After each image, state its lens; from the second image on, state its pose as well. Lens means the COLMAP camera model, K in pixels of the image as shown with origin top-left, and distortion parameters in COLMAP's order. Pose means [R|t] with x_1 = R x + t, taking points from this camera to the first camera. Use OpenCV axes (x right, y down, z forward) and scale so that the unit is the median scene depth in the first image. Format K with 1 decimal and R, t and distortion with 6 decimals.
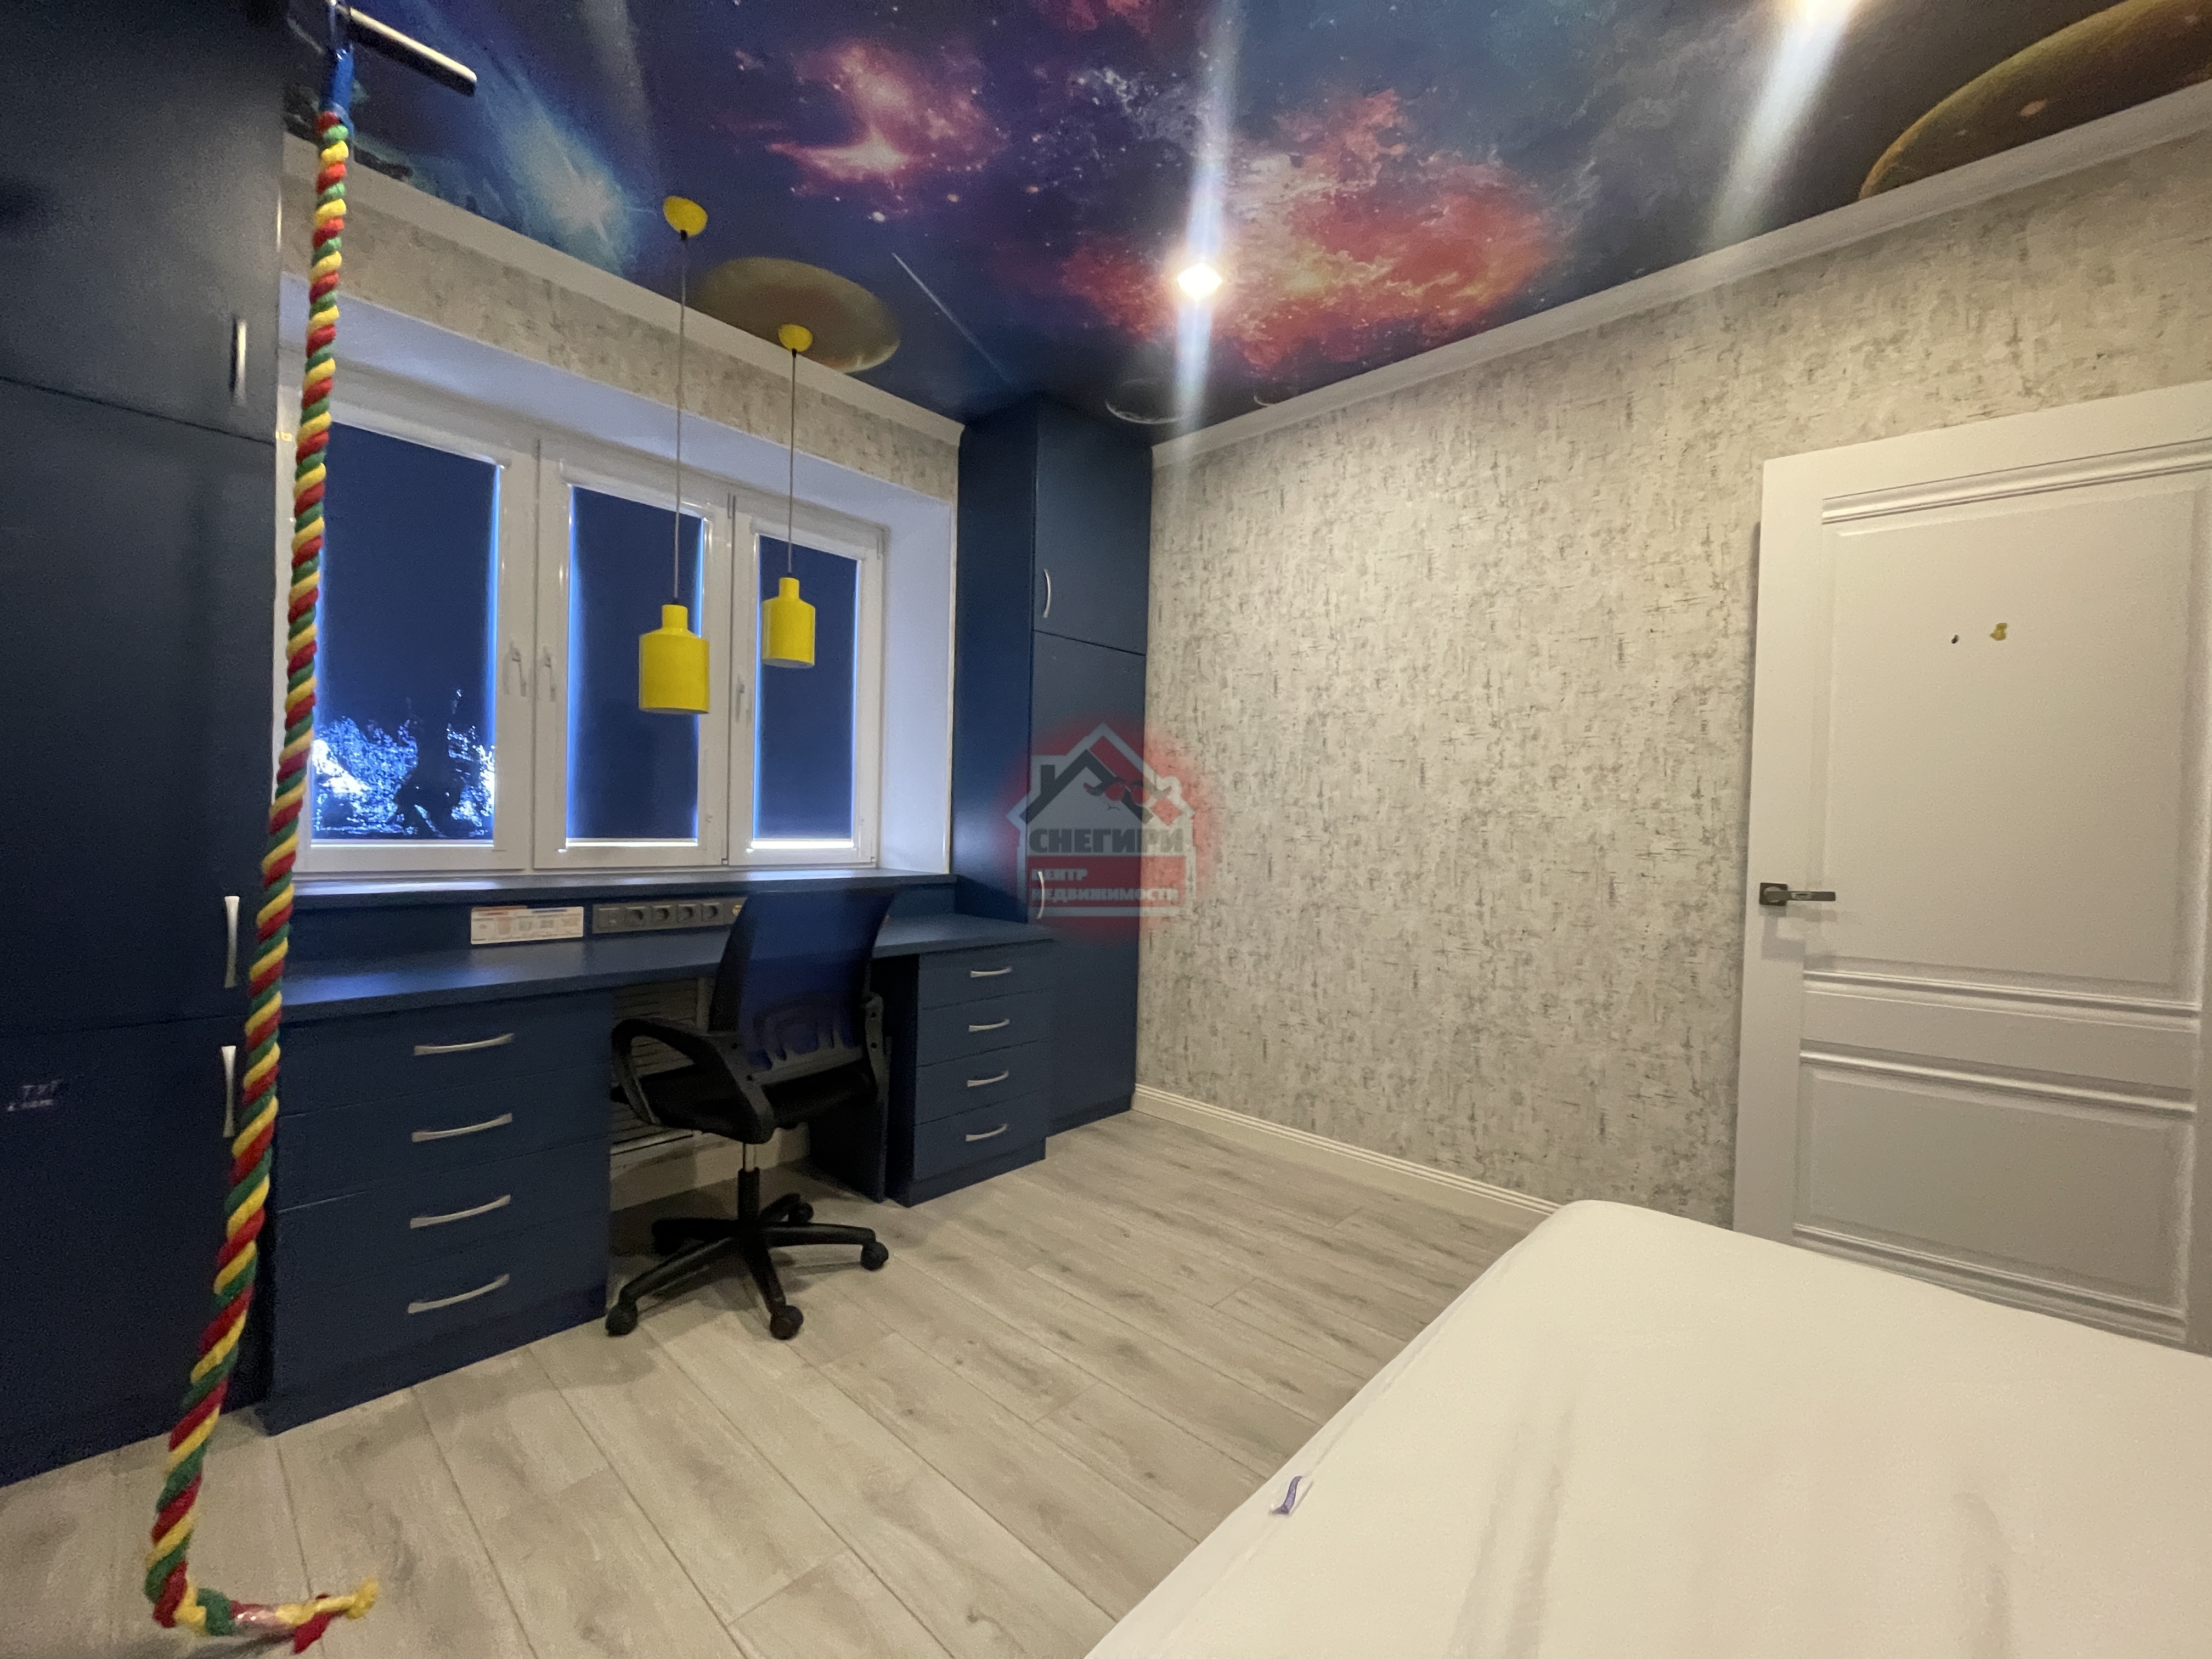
lens RADIAL K [[891.3, 0, 1100.4], [0, 891.3, 834.2], [0, 0, 1]] dist [-0.001580, 0.000878]
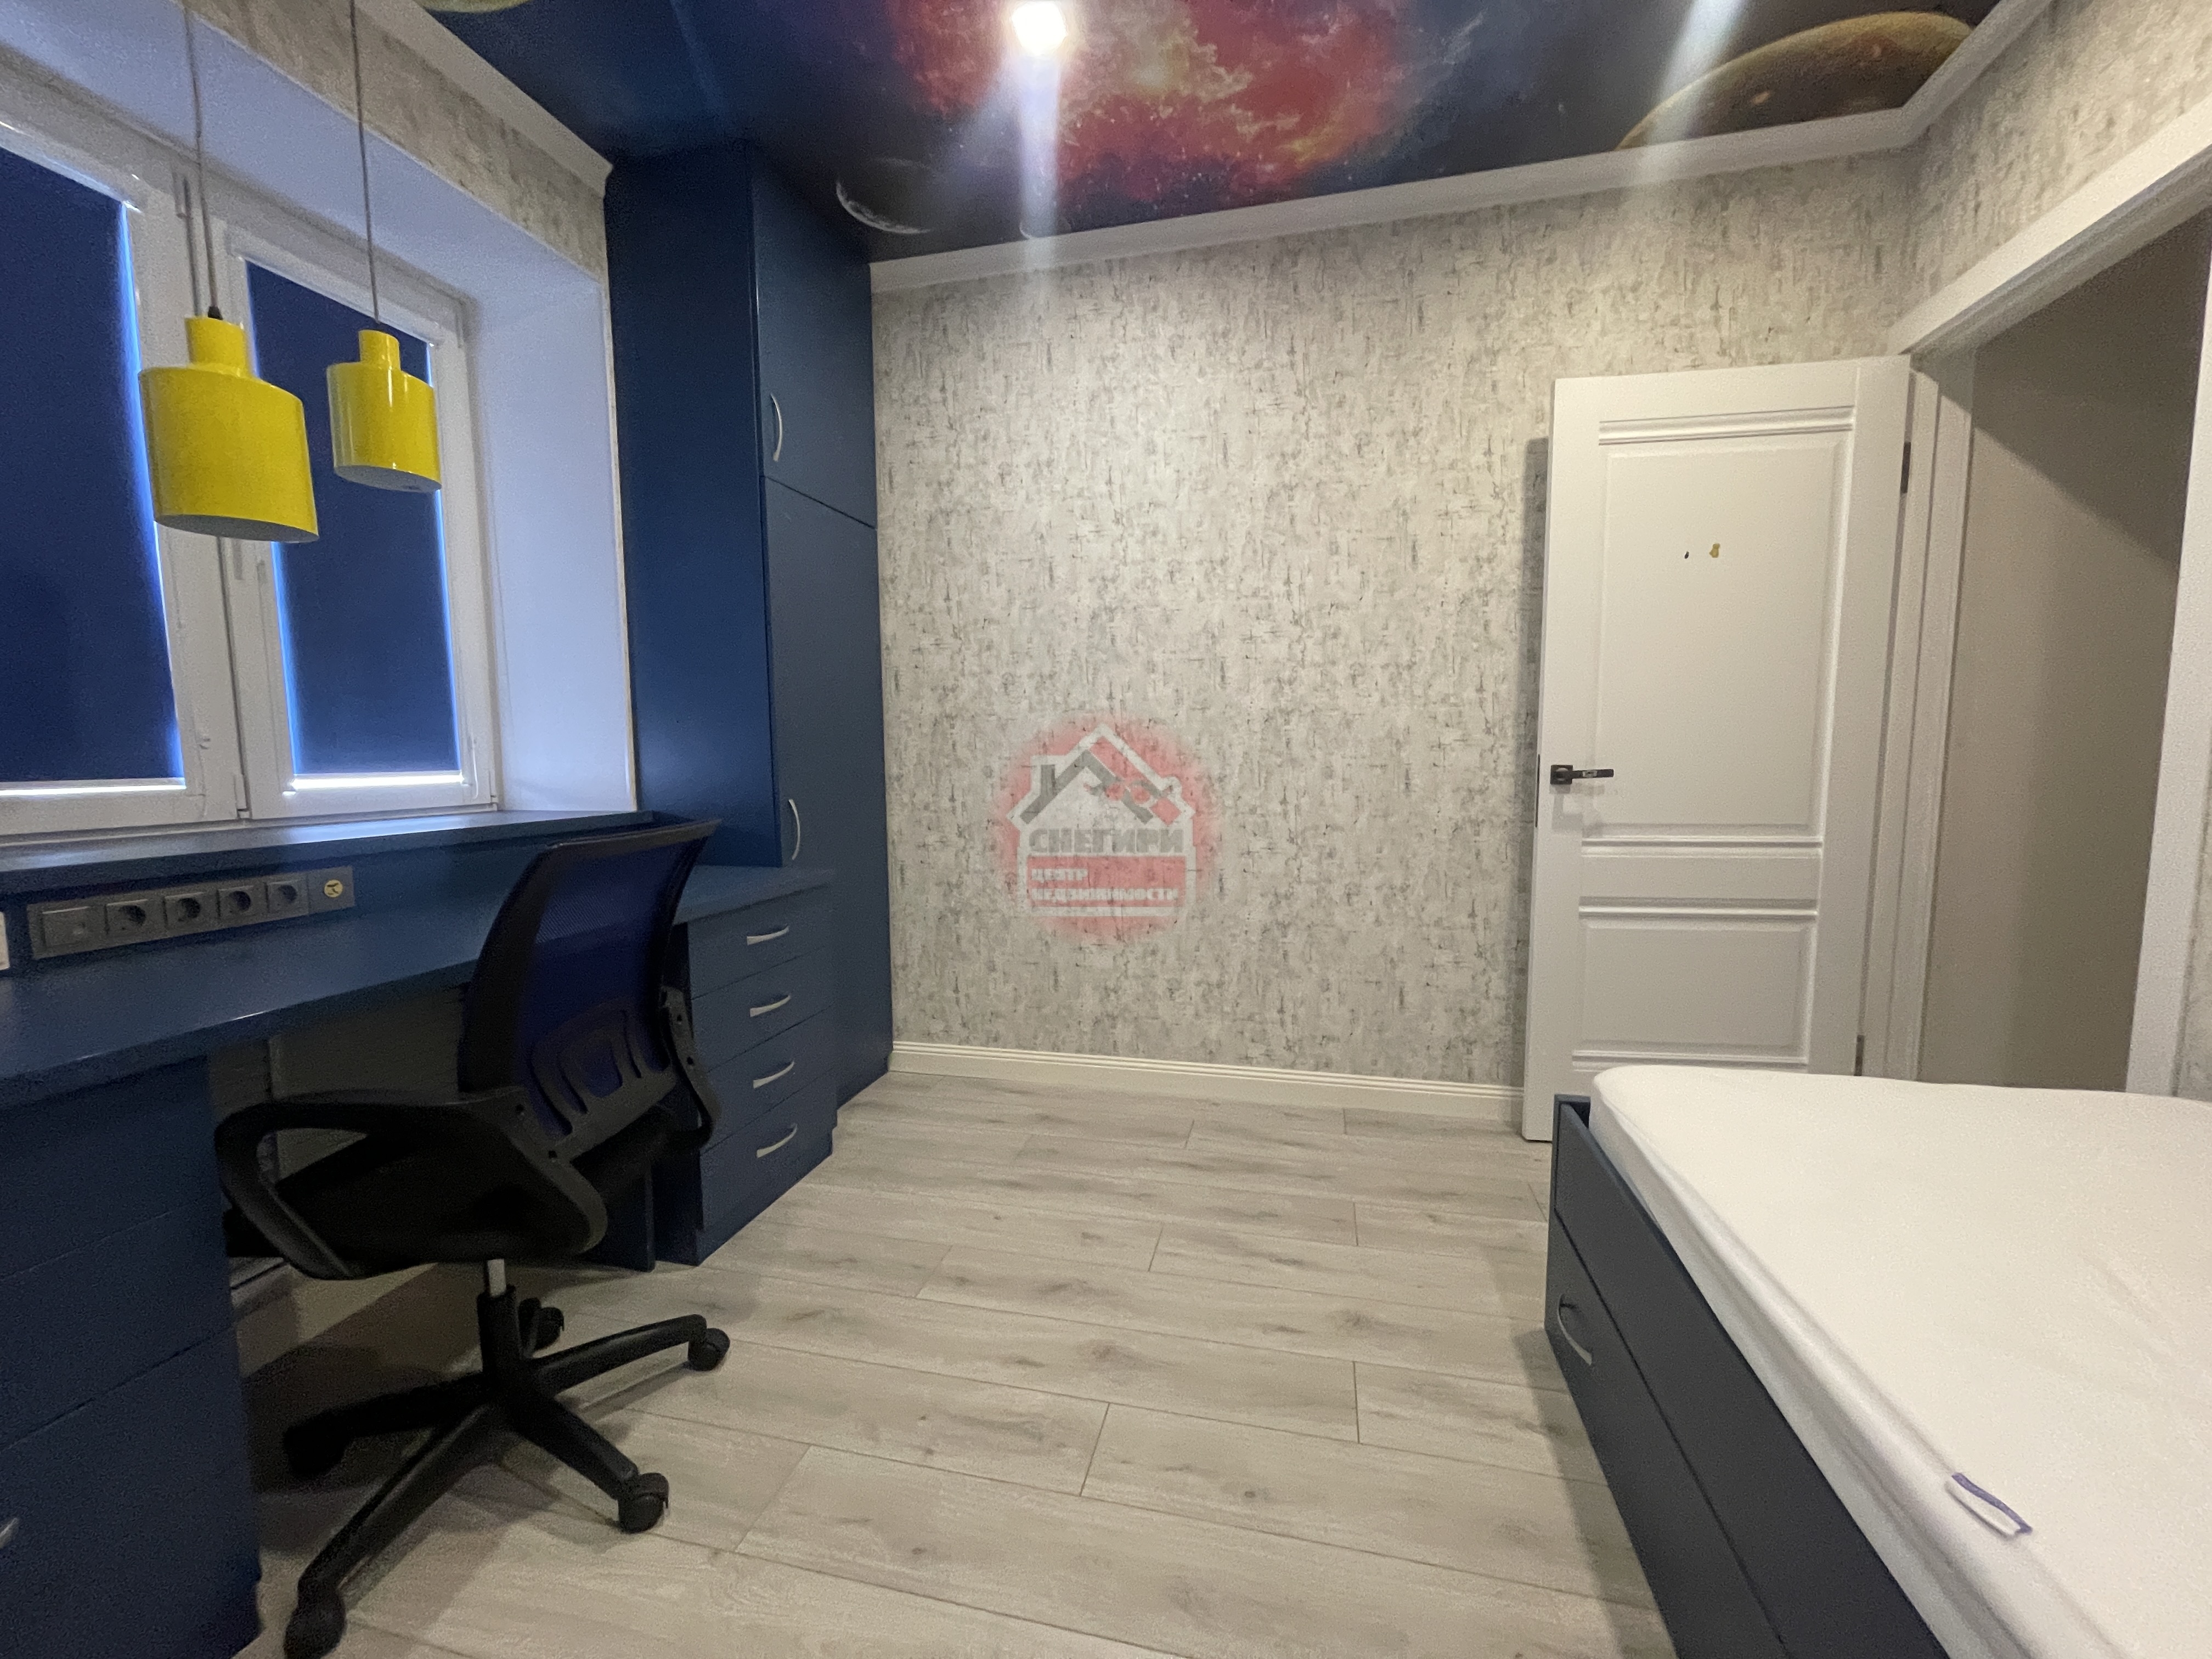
lens RADIAL K [[891.3, 0, 1096.9], [0, 891.3, 833.5], [0, 0, 1]] dist [-0.001580, 0.000878]
pose [[0.872219, -0.077780, 0.482892, -0.263628], [0.036564, 0.994881, 0.094202, 0.010669], [-0.487748, -0.064508, 0.870598, 0.235631]]
